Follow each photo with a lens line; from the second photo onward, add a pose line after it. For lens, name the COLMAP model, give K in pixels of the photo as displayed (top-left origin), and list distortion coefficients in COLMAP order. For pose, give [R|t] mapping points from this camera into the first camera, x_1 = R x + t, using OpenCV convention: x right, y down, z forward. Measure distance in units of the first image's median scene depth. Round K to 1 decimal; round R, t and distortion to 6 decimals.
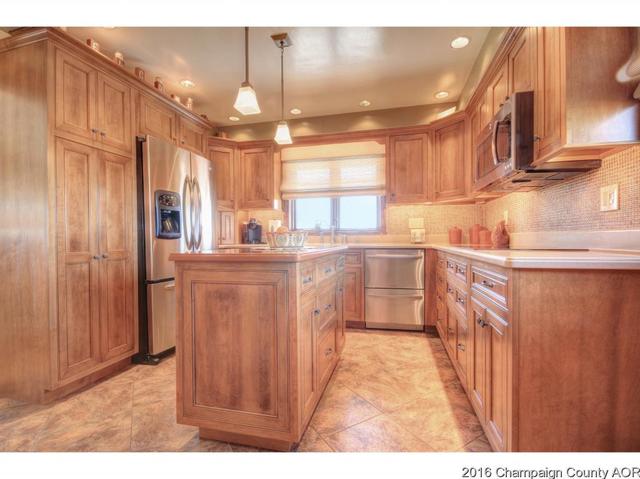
lens RADIAL K [[298.4, 0, 324.8], [0, 298.4, 242.0], [0, 0, 1]] dist [0.003356, -0.000210]
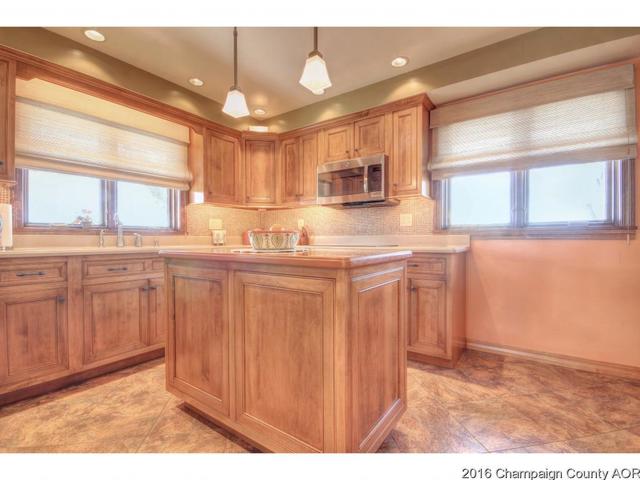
lens RADIAL K [[298.4, 0, 324.8], [0, 298.4, 242.5], [0, 0, 1]] dist [0.003356, -0.000210]
pose [[0.360502, -0.004617, 0.932747, -0.512048], [0.010755, 0.999942, 0.000792, 0.000533], [-0.932696, 0.009746, 0.360531, 0.333938]]
